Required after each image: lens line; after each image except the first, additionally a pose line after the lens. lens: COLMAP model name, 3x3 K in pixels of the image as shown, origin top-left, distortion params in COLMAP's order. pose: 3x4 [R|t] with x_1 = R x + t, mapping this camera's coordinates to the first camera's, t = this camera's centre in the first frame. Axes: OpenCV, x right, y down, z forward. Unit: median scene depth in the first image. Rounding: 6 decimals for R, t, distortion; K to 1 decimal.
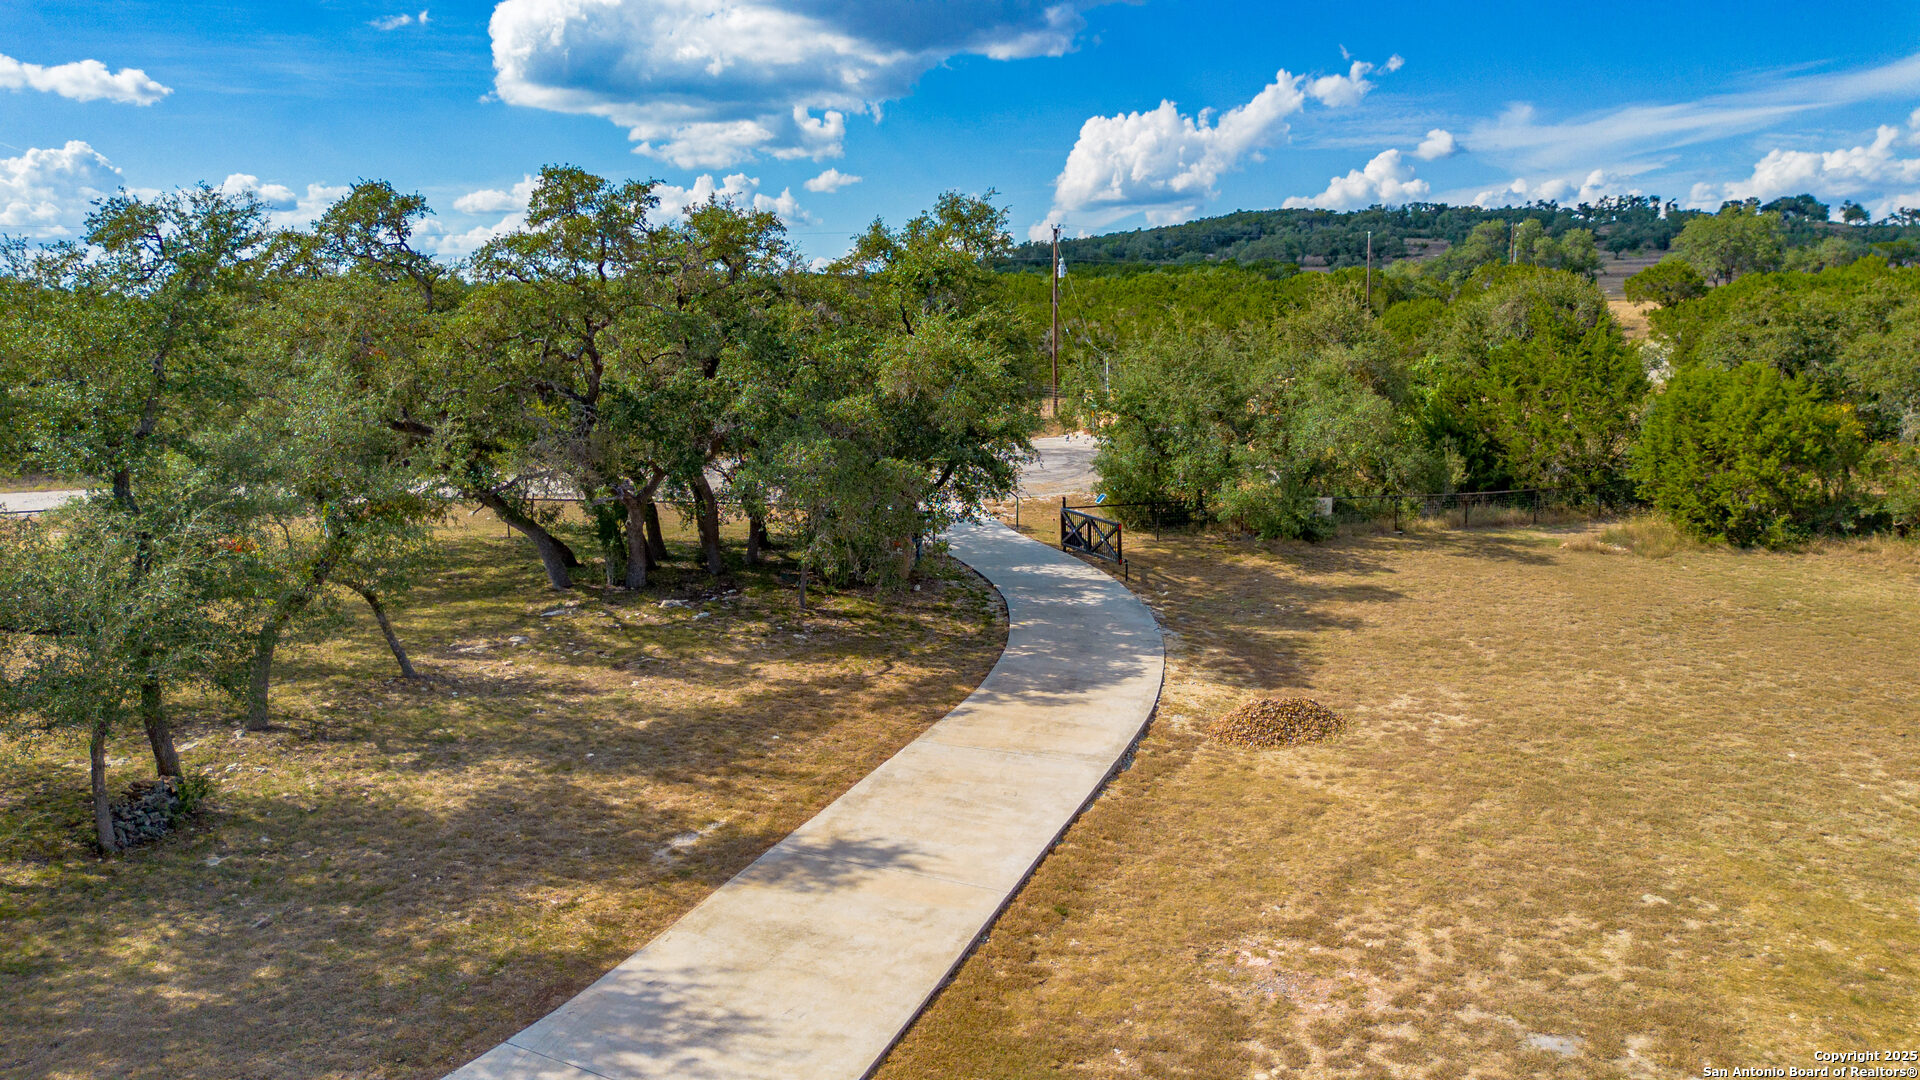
lens RADIAL K [[1365.3, 0, 960.0], [0, 1365.3, 540.0], [0, 0, 1]] dist [0.082619, -0.088619]
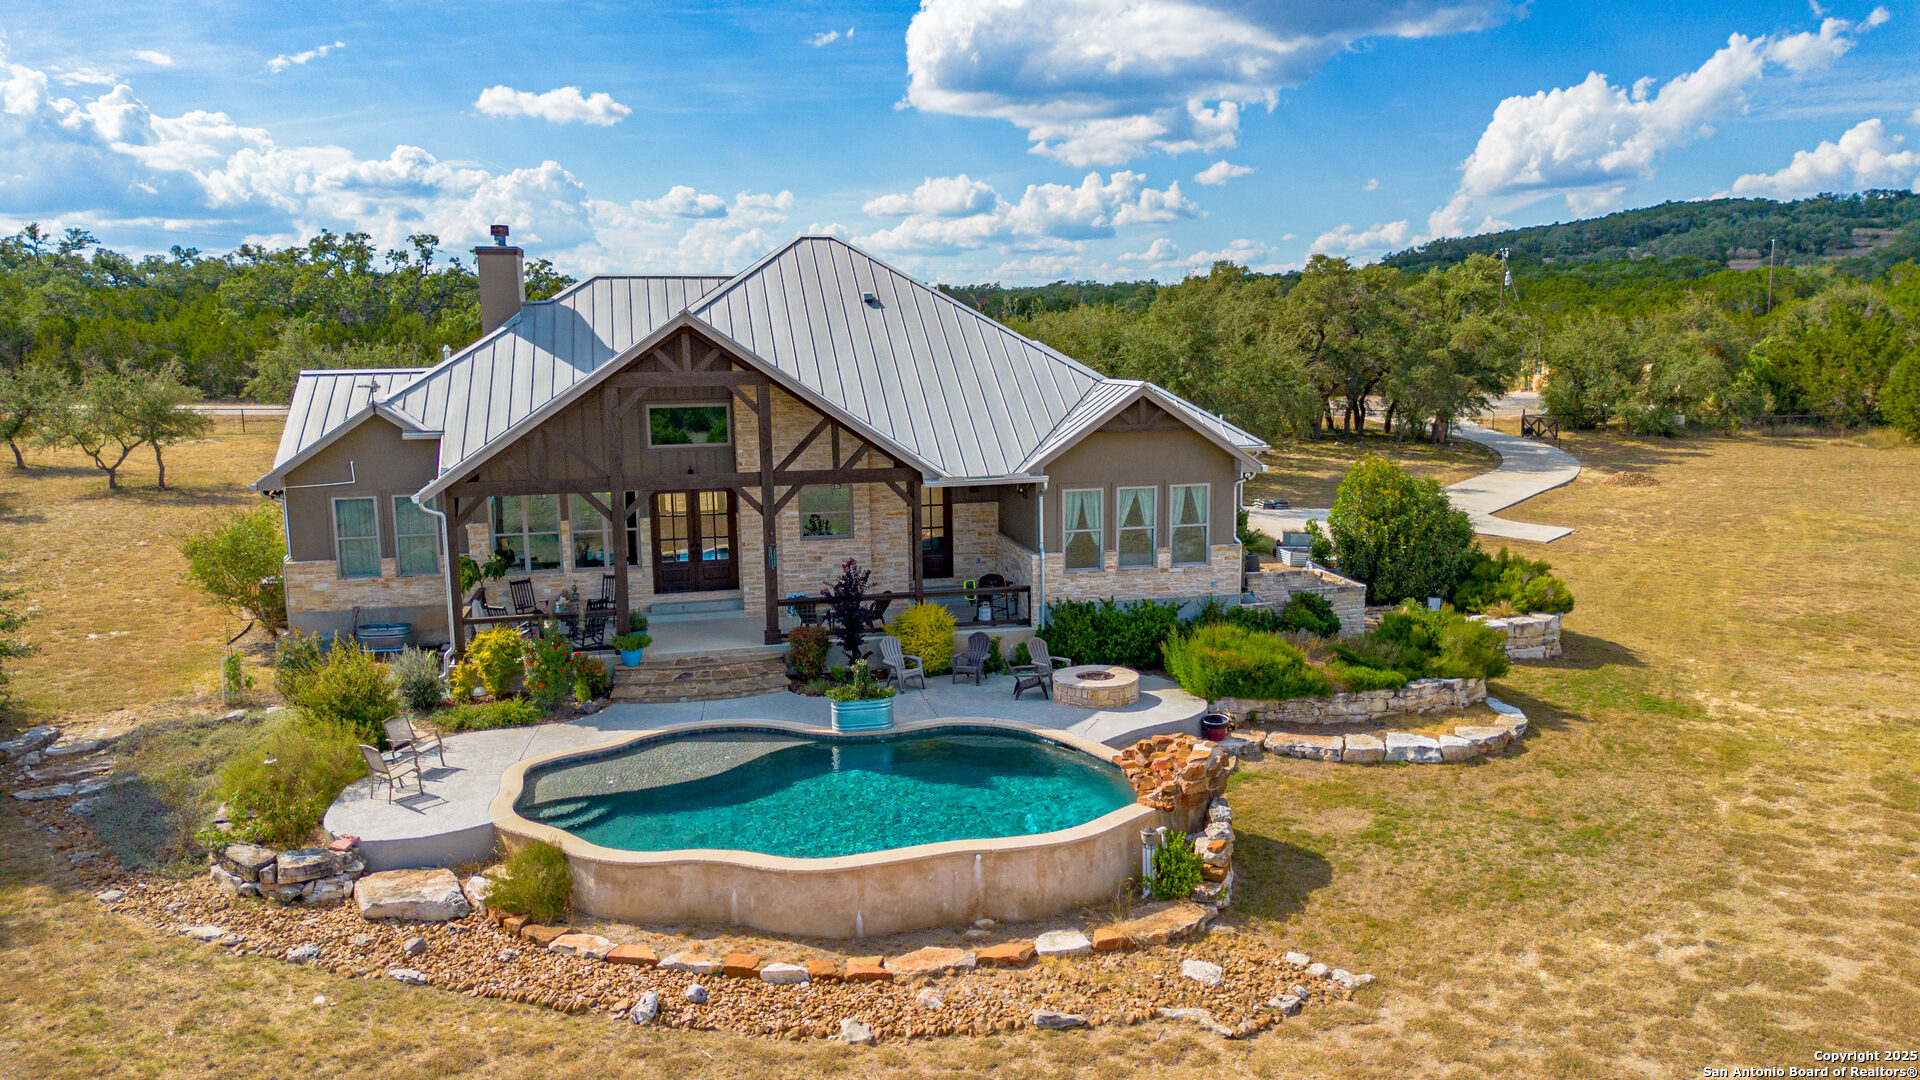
lens RADIAL K [[1365.3, 0, 960.0], [0, 1365.3, 540.0], [0, 0, 1]] dist [0.082619, -0.088619]
pose [[0.963986, 0.042349, -0.262561, -0.147899], [-0.041352, 0.999101, 0.009325, 0.145751], [0.262719, 0.001868, 0.964870, -0.933568]]
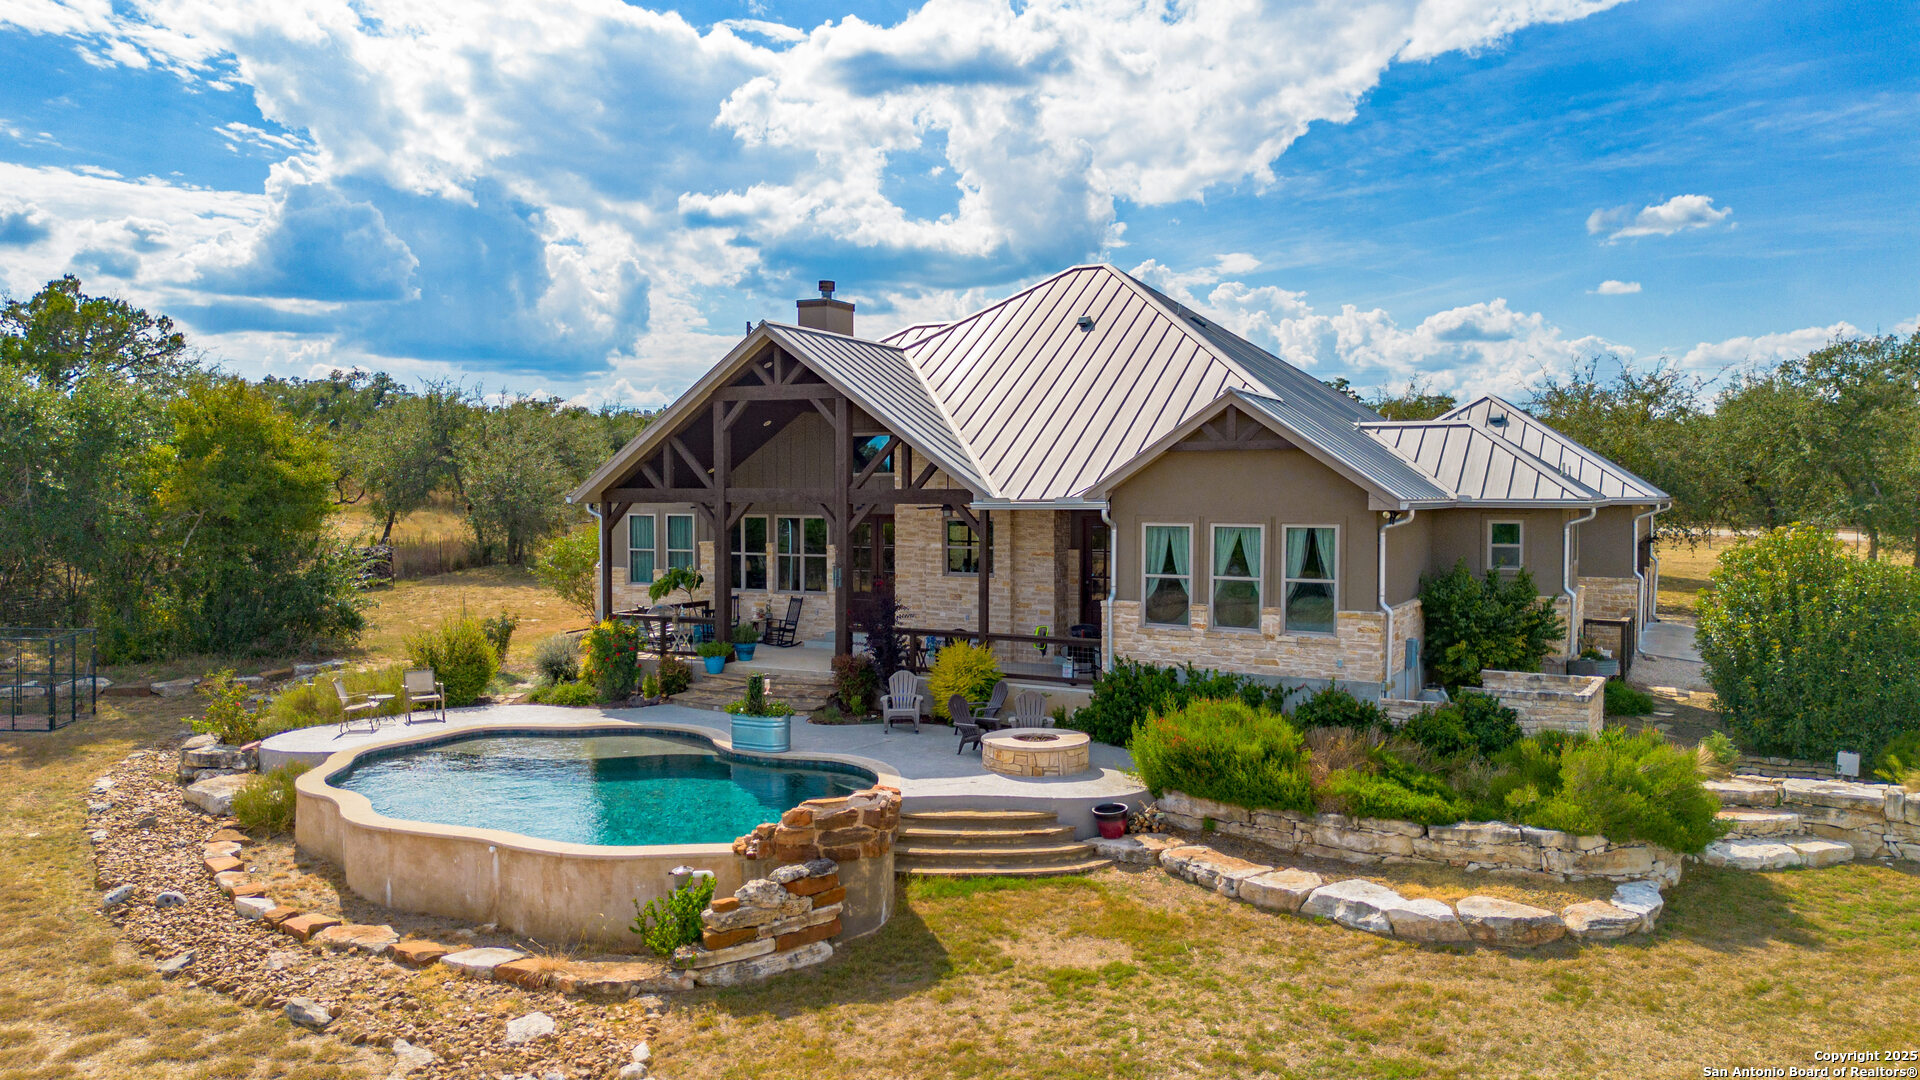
lens RADIAL K [[1365.3, 0, 960.0], [0, 1365.3, 540.0], [0, 0, 1]] dist [0.082619, -0.088619]
pose [[0.560708, 0.049841, -0.826512, 0.109568], [-0.135978, 0.990177, -0.032537, 0.158420], [0.816772, 0.130631, 0.561977, -0.659424]]
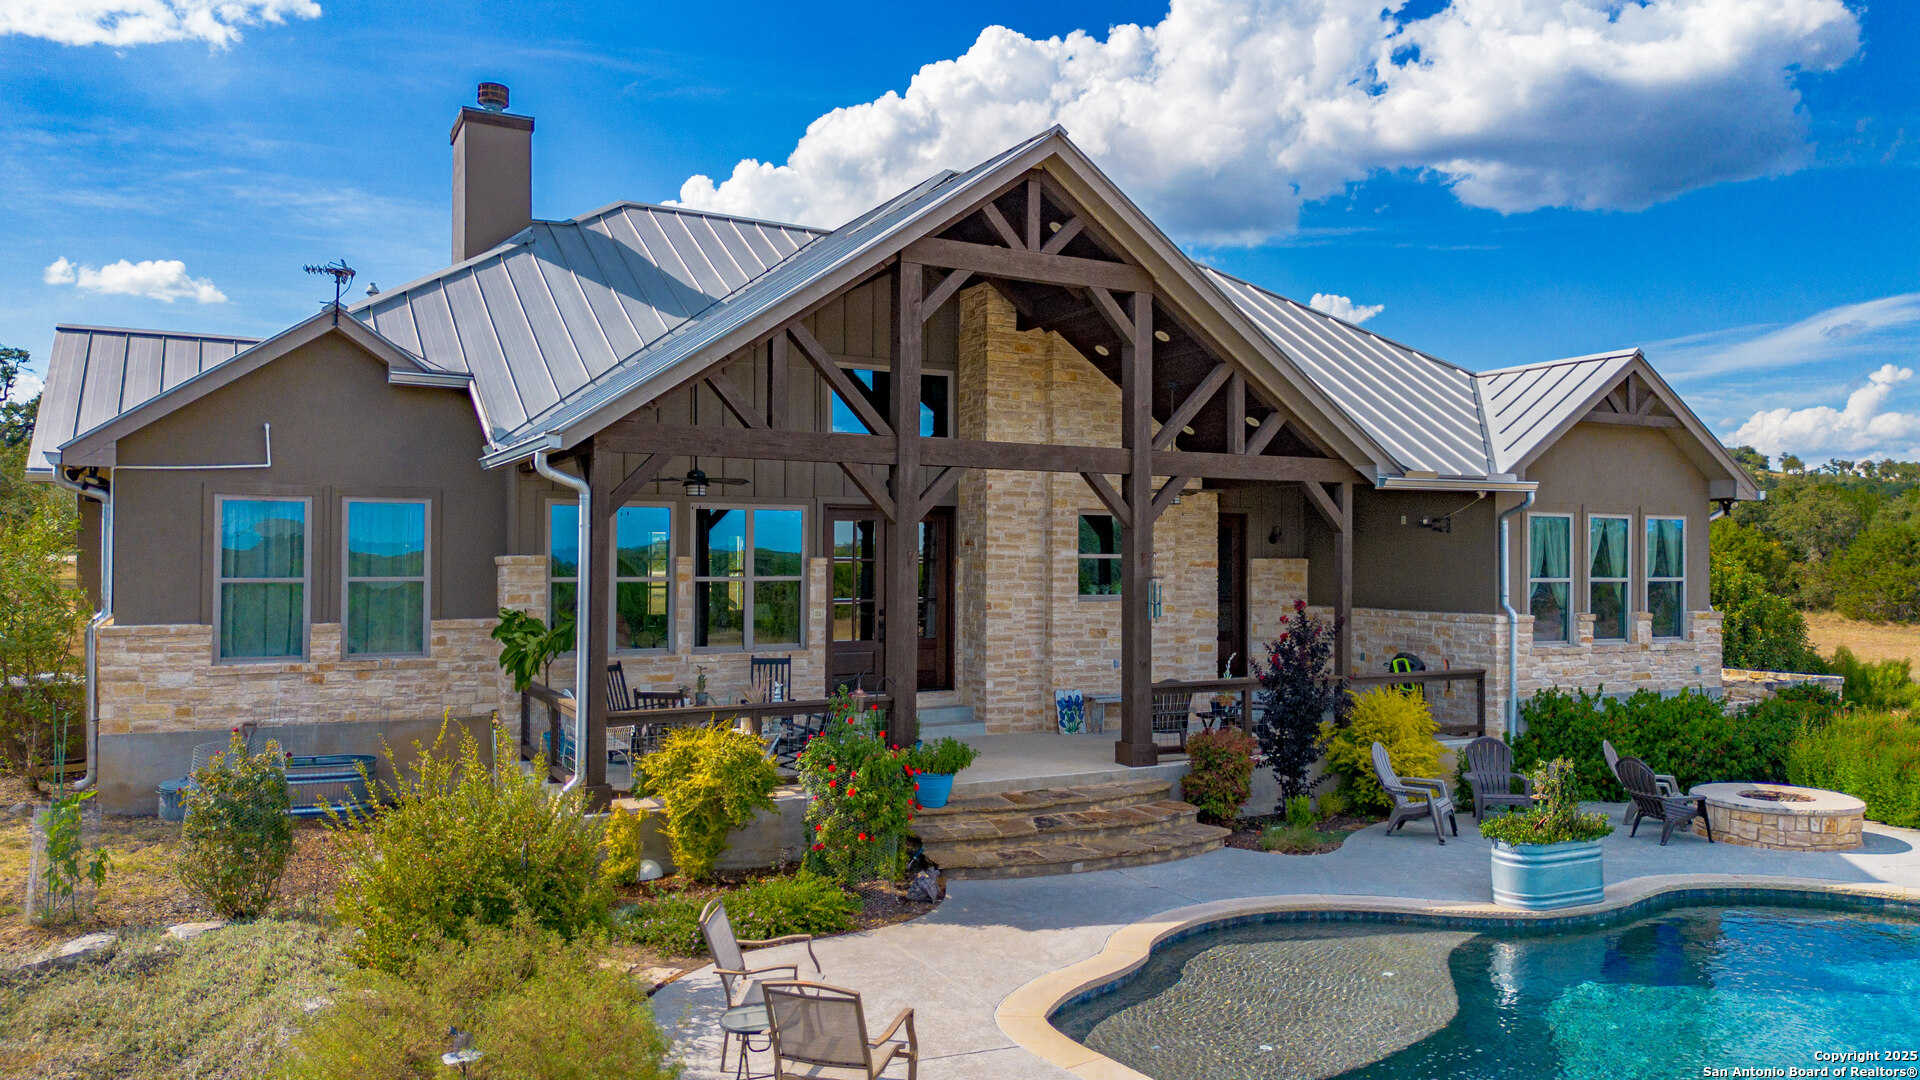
lens RADIAL K [[1365.3, 0, 960.0], [0, 1365.3, 540.0], [0, 0, 1]] dist [0.082619, -0.088619]
pose [[0.999358, 0.026478, 0.024121, -0.436421], [-0.022308, 0.986992, -0.159216, 0.200529], [-0.028023, 0.158576, 0.986949, -0.705629]]
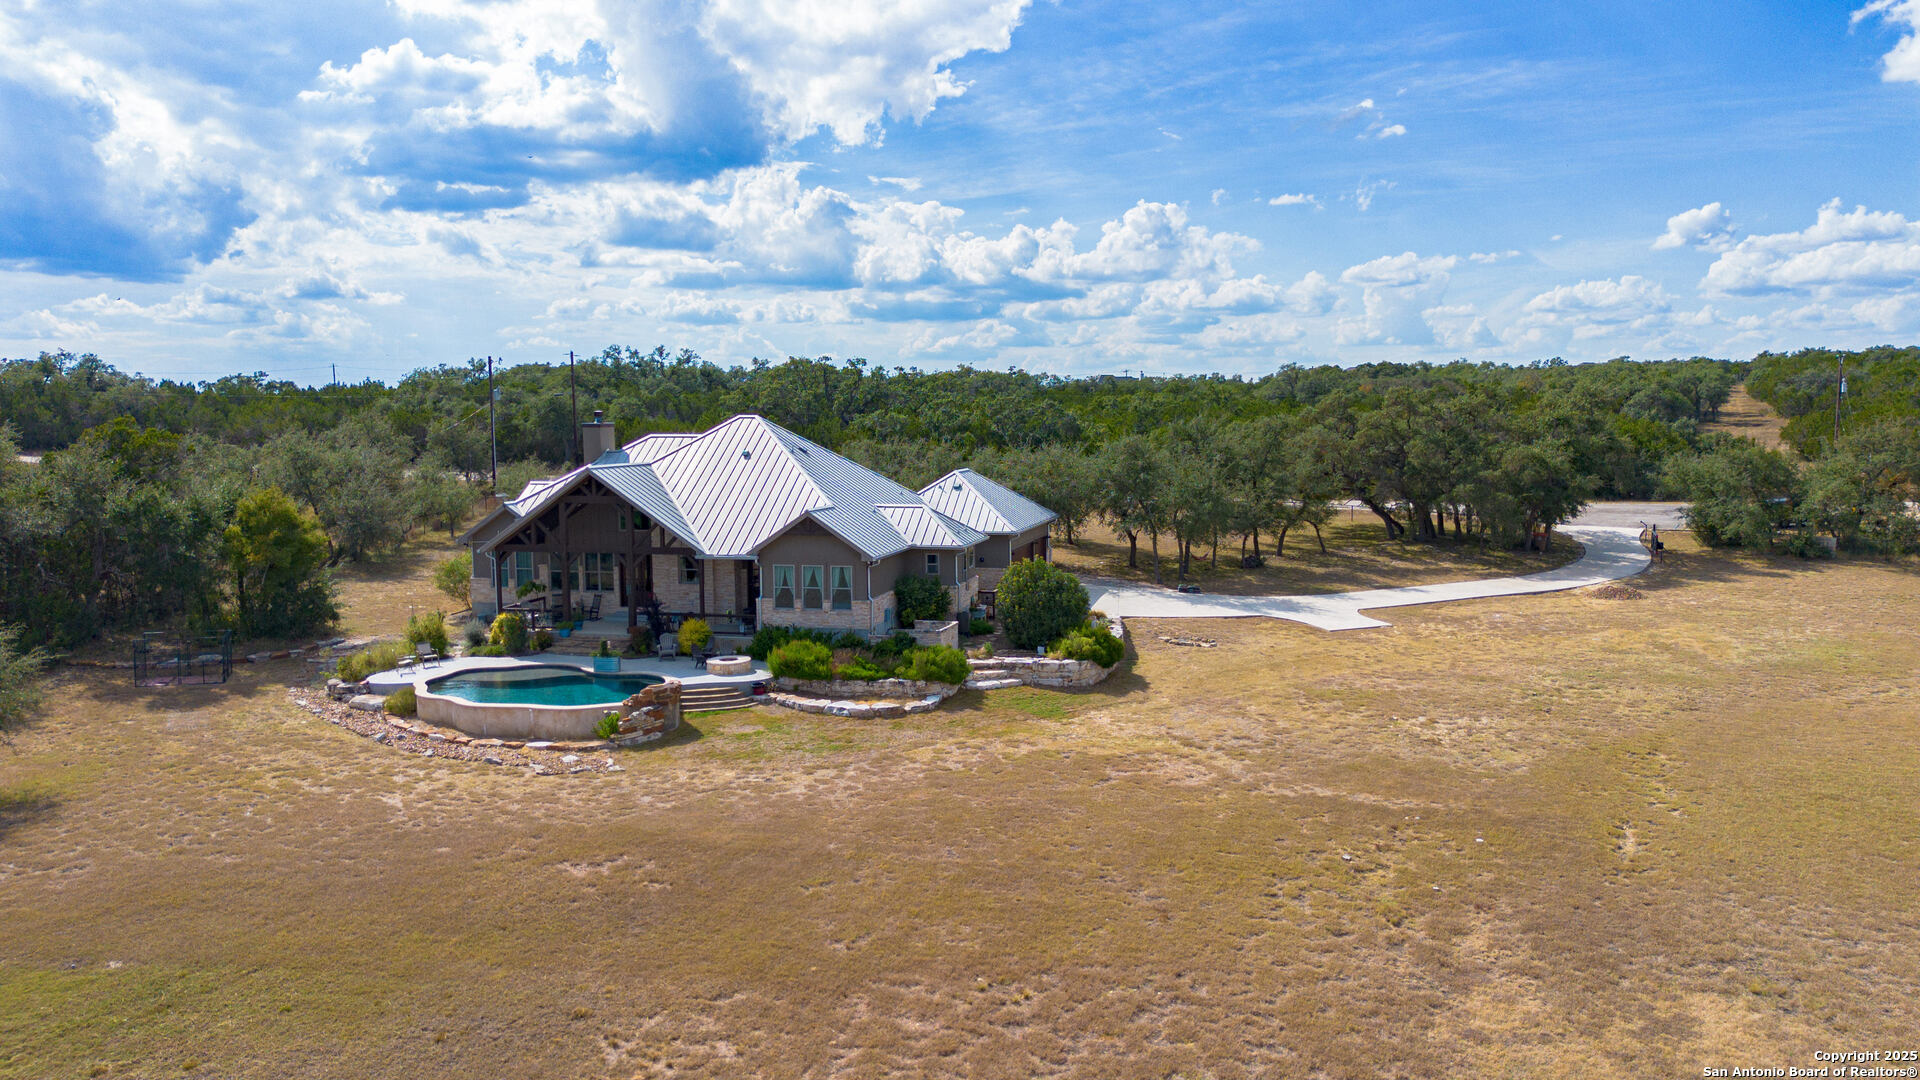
lens RADIAL K [[1365.3, 0, 960.0], [0, 1365.3, 540.0], [0, 0, 1]] dist [0.082619, -0.088619]
pose [[0.736257, 0.075824, -0.672441, 0.623959], [-0.103833, 0.994594, -0.001537, 0.091801], [0.668689, 0.070953, 0.740149, -1.074406]]
